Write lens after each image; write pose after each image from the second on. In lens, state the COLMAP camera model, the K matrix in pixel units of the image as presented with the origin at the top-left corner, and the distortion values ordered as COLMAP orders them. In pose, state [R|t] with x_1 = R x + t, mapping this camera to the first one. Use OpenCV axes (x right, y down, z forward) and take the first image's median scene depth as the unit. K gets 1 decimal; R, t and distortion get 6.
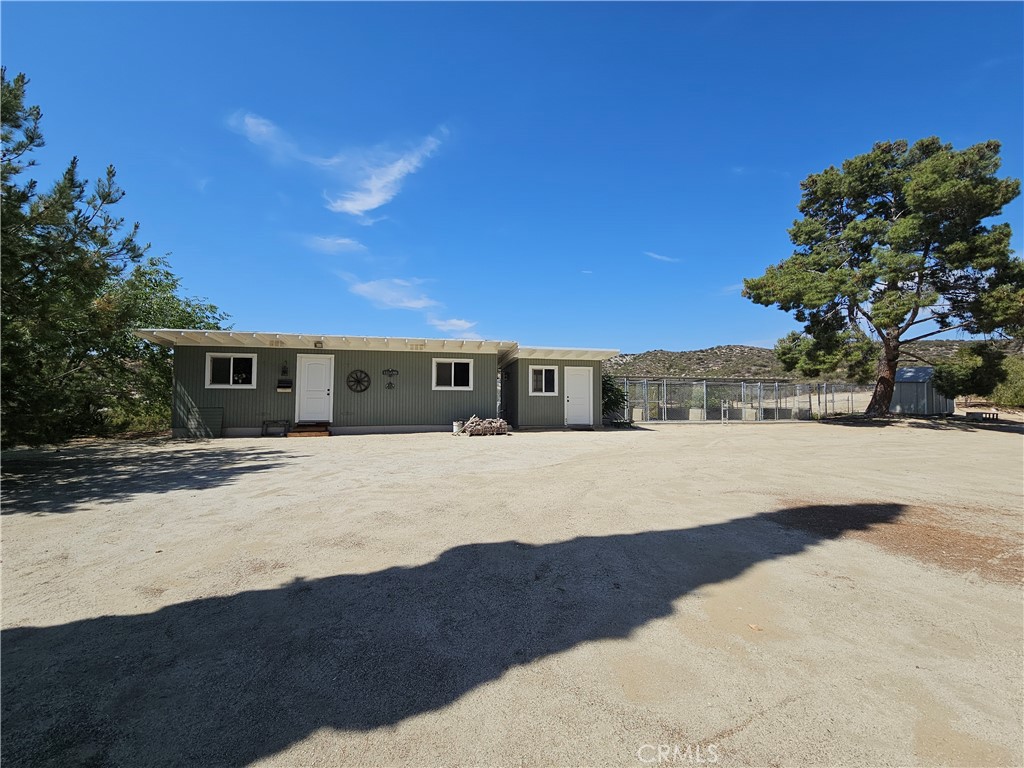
lens RADIAL K [[422.8, 0, 517.1], [0, 422.8, 377.4], [0, 0, 1]] dist [0.000339, -0.000067]
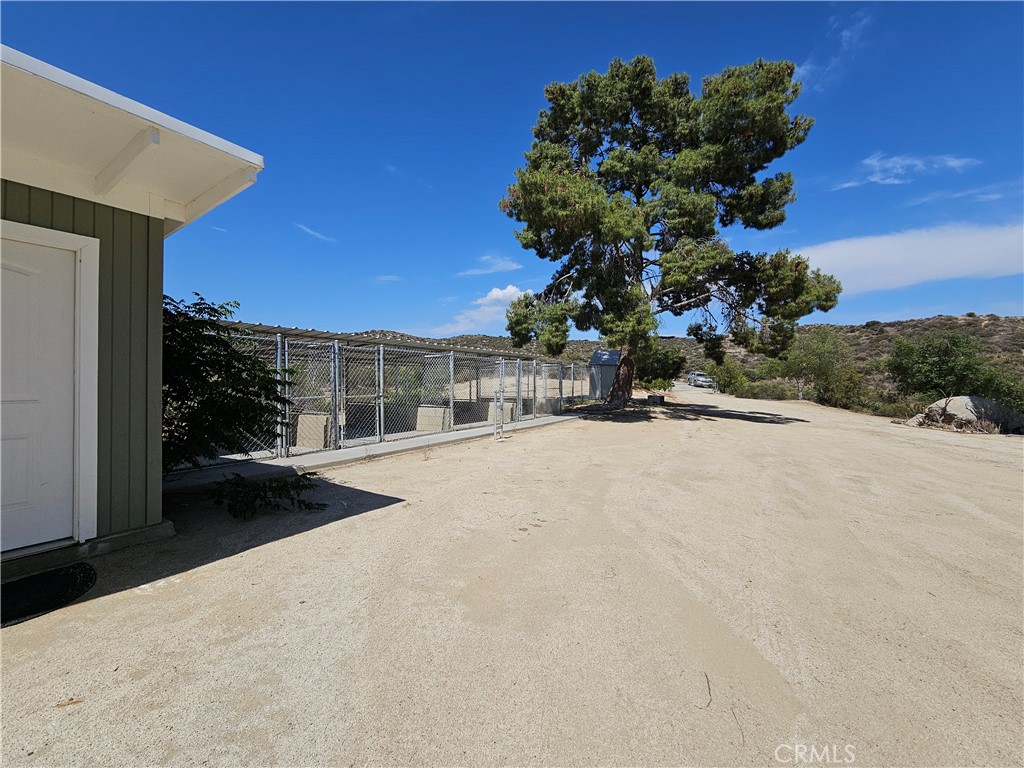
lens RADIAL K [[410.2, 0, 513.8], [0, 410.2, 373.2], [0, 0, 1]] dist [0.011655, 0.000120]
pose [[0.705661, 0.009234, 0.708489, 0.212722], [-0.030170, 0.999400, 0.017024, 0.034112], [-0.707907, -0.033388, 0.705516, 0.858020]]
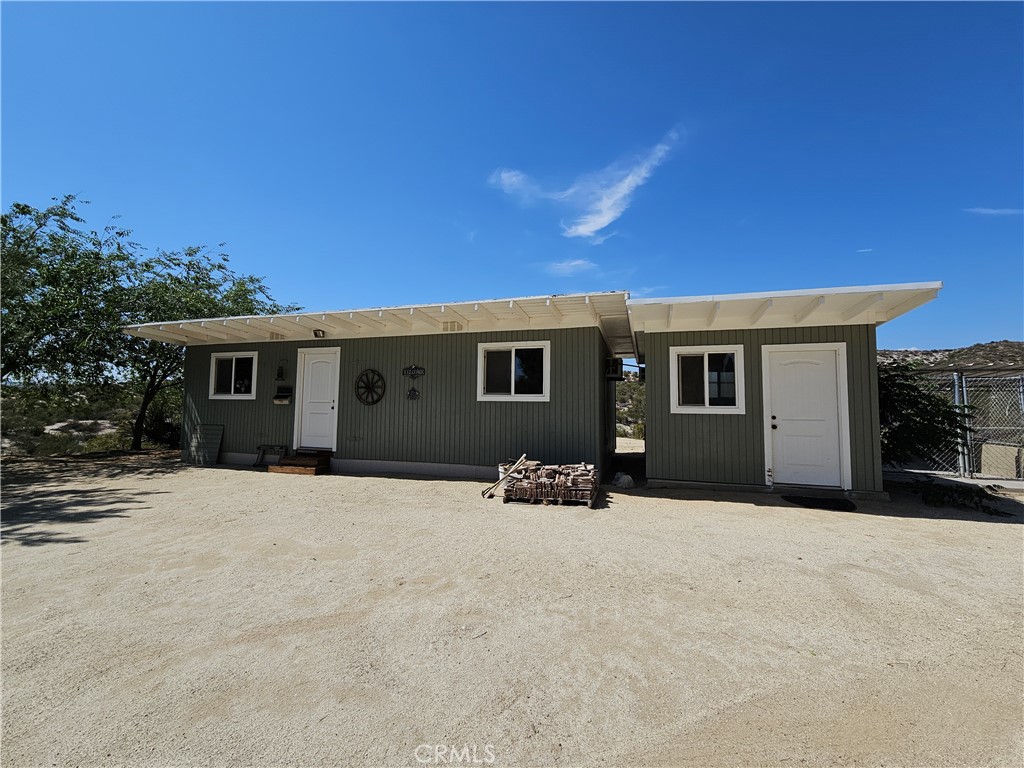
lens RADIAL K [[426.0, 0, 514.7], [0, 426.0, 381.4], [0, 0, 1]] dist [0.007392, 0.000232]
pose [[0.865432, -0.023673, -0.500467, 0.118772], [0.017181, 0.999698, -0.017577, 0.014635], [0.500732, 0.006613, 0.865577, 0.538983]]
